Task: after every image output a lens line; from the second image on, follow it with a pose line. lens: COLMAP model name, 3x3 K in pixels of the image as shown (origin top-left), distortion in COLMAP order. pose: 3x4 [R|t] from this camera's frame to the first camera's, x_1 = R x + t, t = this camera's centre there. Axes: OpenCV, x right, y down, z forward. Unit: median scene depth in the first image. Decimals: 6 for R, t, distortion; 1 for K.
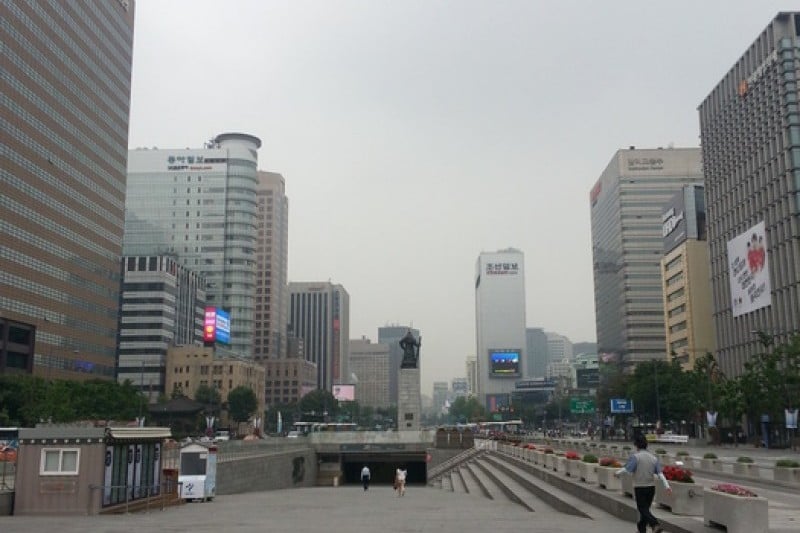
lens RADIAL K [[829.7, 0, 412.1], [0, 829.7, 269.0], [0, 0, 1]] dist [0.040439, 0.000000]
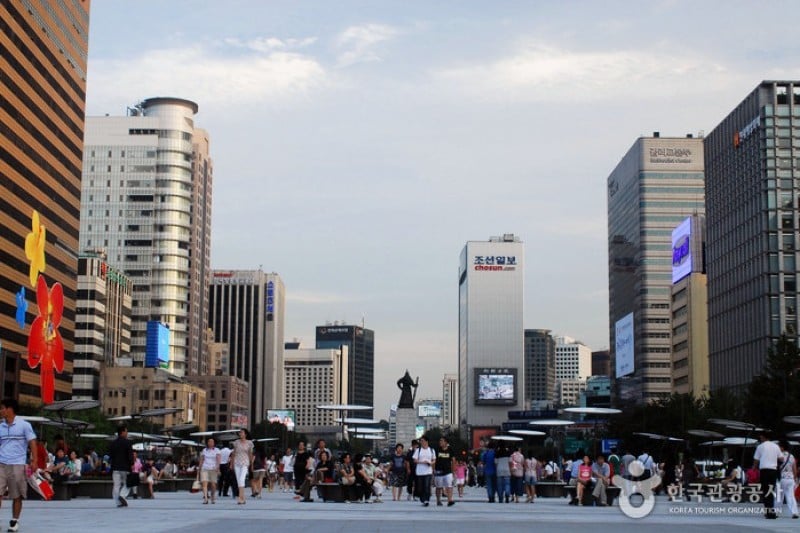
lens RADIAL K [[1284.4, 0, 419.2], [0, 1284.4, 292.1], [0, 0, 1]] dist [-0.090918, 0.000000]
pose [[0.998394, 0.021610, 0.052363, -0.032509], [-0.024268, 0.998421, 0.050668, -0.045859], [-0.051186, -0.051857, 0.997342, -0.253115]]
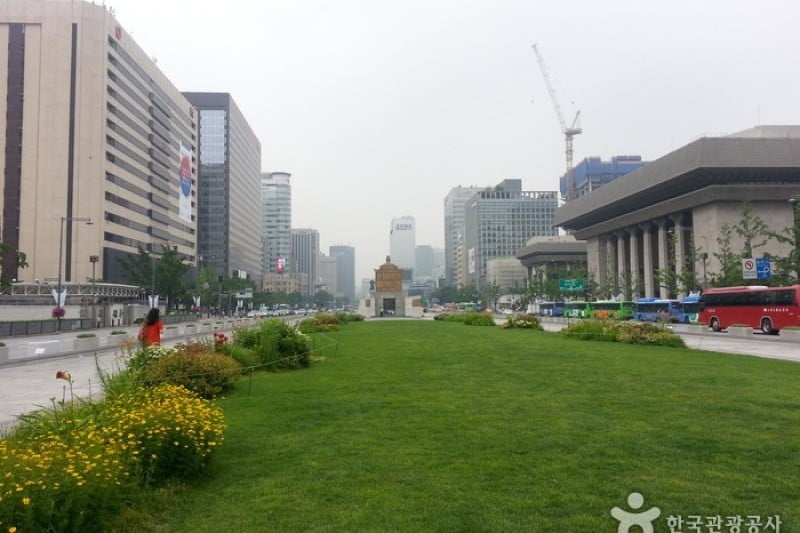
lens RADIAL K [[623.6, 0, 423.9], [0, 623.6, 264.9], [0, 0, 1]] dist [0.055630, -0.058355]
pose [[0.990996, 0.003351, 0.133851, -0.061477], [-0.019647, 0.992505, 0.120611, -0.131504], [-0.132443, -0.122155, 0.983635, -0.688960]]
